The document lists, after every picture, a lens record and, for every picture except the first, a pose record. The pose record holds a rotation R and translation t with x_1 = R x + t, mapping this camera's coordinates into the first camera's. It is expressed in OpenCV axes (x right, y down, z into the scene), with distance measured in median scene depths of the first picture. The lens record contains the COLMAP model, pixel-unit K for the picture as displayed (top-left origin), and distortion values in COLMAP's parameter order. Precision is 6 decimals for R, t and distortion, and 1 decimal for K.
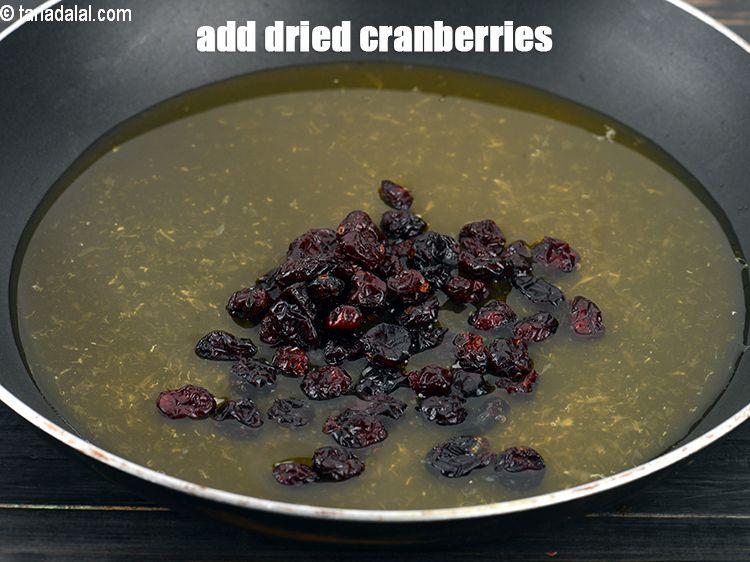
lens RADIAL K [[3126.7, 0, 375.0], [0, 3126.7, 281.0], [0, 0, 1]] dist [-0.320062, 2.855839]
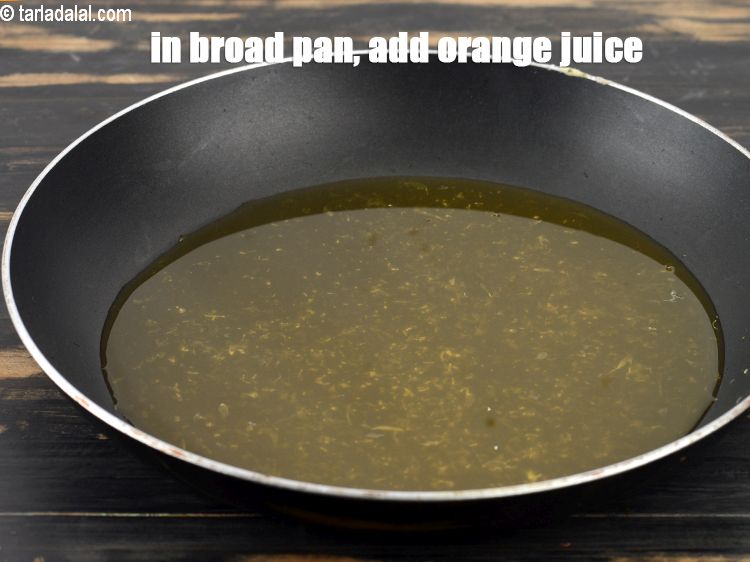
lens RADIAL K [[3126.7, 0, 375.0], [0, 3126.7, 281.0], [0, 0, 1]] dist [-0.320062, 2.855839]
pose [[0.999893, -0.013825, -0.004855, -0.007333], [0.013236, 0.994334, -0.105477, 0.109519], [0.006285, 0.105402, 0.994410, -0.163844]]
